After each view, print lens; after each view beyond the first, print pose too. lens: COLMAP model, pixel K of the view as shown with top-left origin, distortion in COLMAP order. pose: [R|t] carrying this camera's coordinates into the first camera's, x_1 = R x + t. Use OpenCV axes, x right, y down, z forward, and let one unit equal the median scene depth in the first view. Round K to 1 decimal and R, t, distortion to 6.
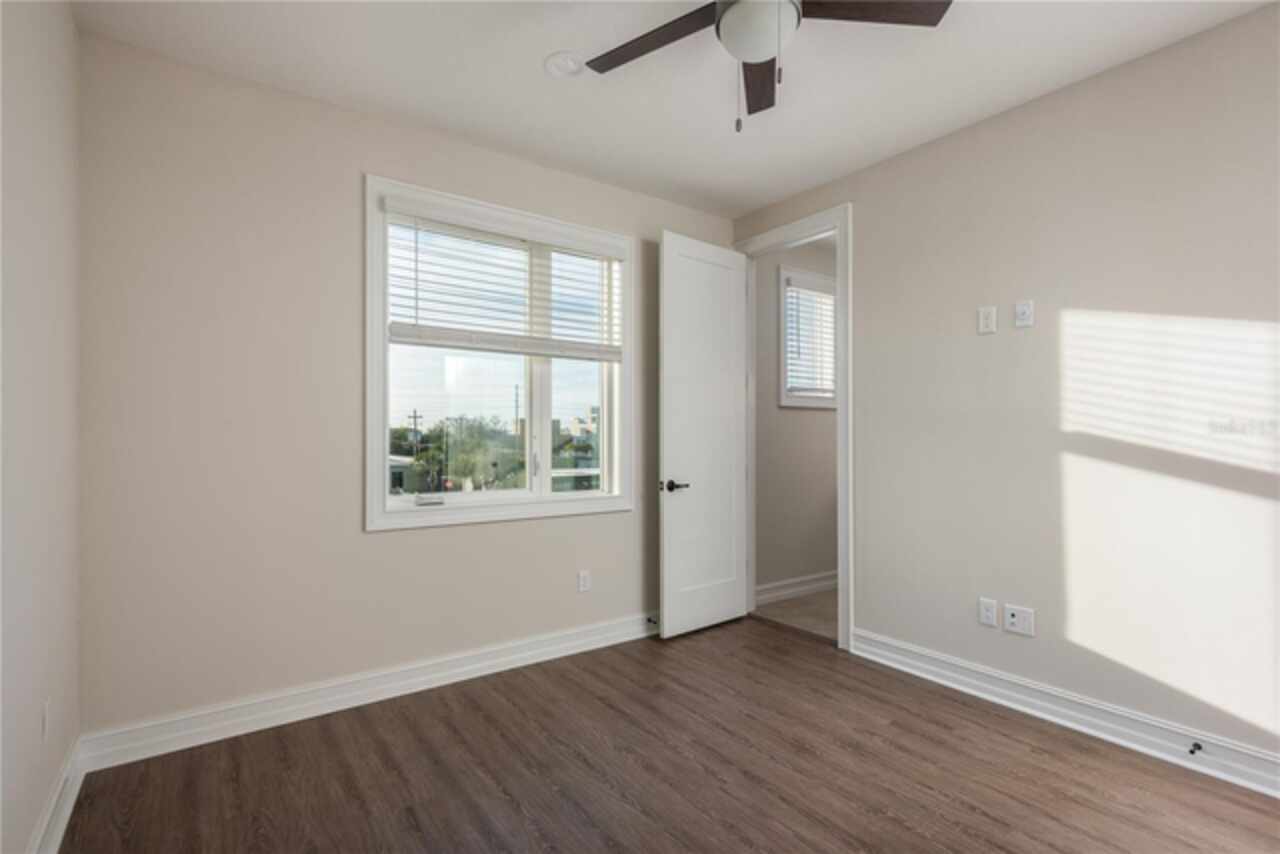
lens RADIAL K [[616.4, 0, 637.8], [0, 616.4, 424.7], [0, 0, 1]] dist [-0.001679, -0.000444]
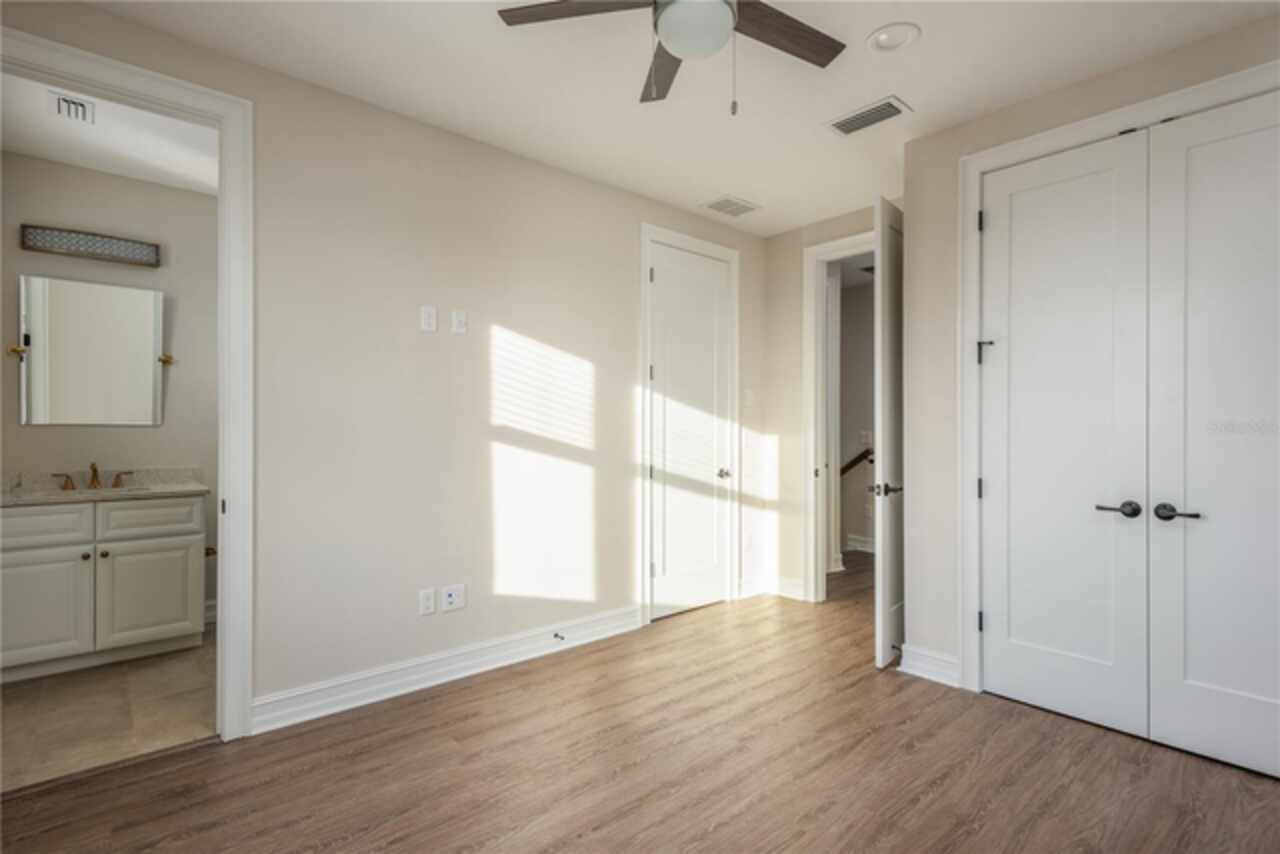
lens RADIAL K [[616.4, 0, 640.4], [0, 616.4, 437.8], [0, 0, 1]] dist [-0.001679, -0.000444]
pose [[-0.116718, 0.000889, 0.993165, -0.499958], [-0.007323, 0.999972, -0.001755, 0.034291], [-0.993138, -0.007478, -0.116708, 0.797416]]
